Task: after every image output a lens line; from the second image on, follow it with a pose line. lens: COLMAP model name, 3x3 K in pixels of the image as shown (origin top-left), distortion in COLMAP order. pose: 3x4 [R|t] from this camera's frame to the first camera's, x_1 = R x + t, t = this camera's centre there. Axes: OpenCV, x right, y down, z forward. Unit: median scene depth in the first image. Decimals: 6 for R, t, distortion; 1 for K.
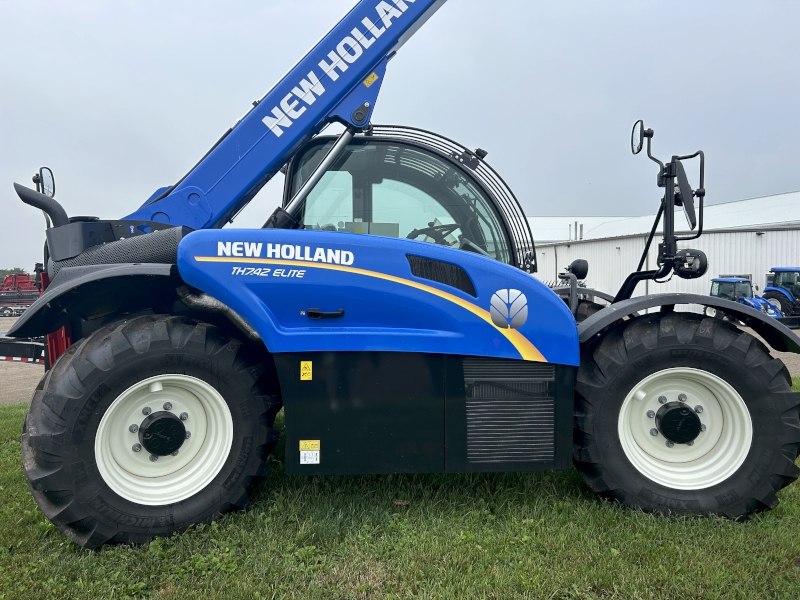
lens RADIAL K [[600.8, 0, 400.4], [0, 600.8, 303.3], [0, 0, 1]] dist [0.059786, -0.058029]
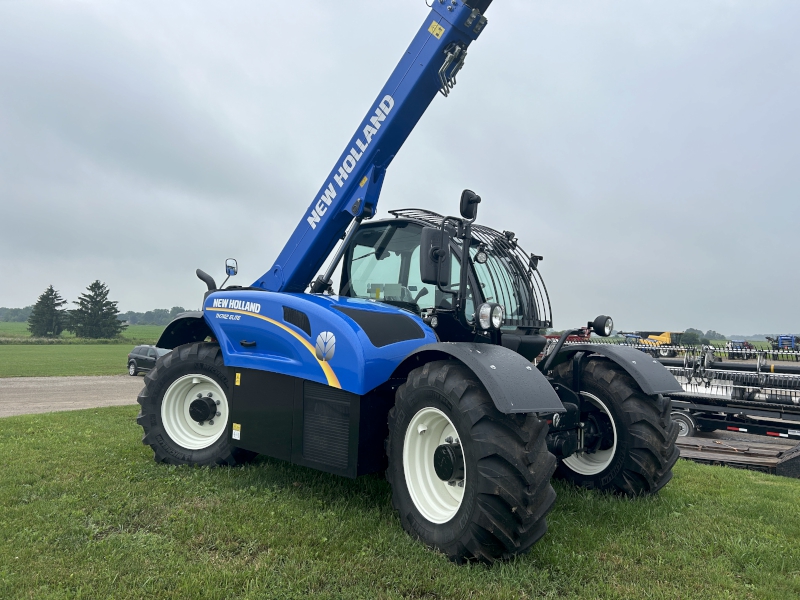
lens RADIAL K [[600.8, 0, 401.9], [0, 600.8, 301.7], [0, 0, 1]] dist [0.059786, -0.058029]
pose [[0.689418, -0.009812, -0.724297, 1.273977], [-0.066506, 0.994828, -0.076780, 0.002679], [0.721304, 0.101104, 0.685199, 0.195546]]
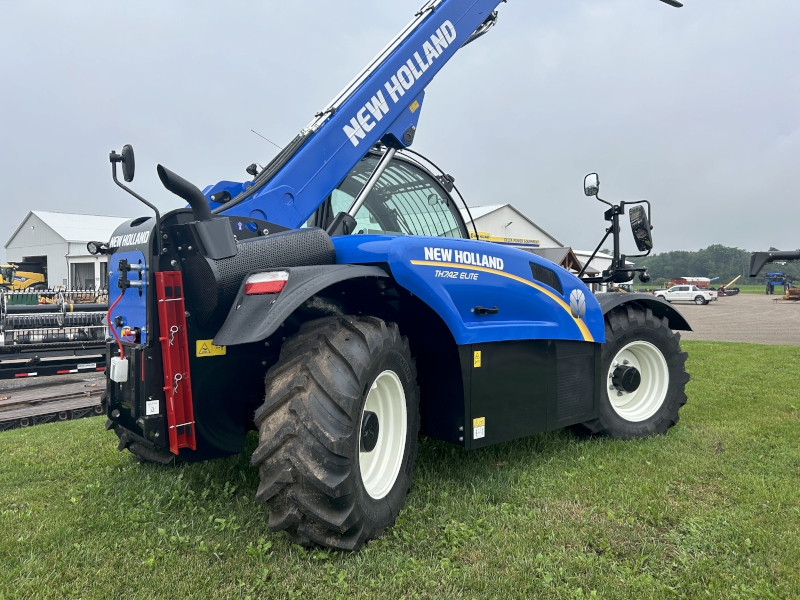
lens RADIAL K [[600.8, 0, 407.9], [0, 600.8, 304.2], [0, 0, 1]] dist [0.059786, -0.058029]
pose [[0.798566, -0.017052, 0.601666, -0.952504], [0.022640, 0.999742, -0.001715, 0.003580], [-0.601481, 0.014991, 0.798746, 0.138013]]
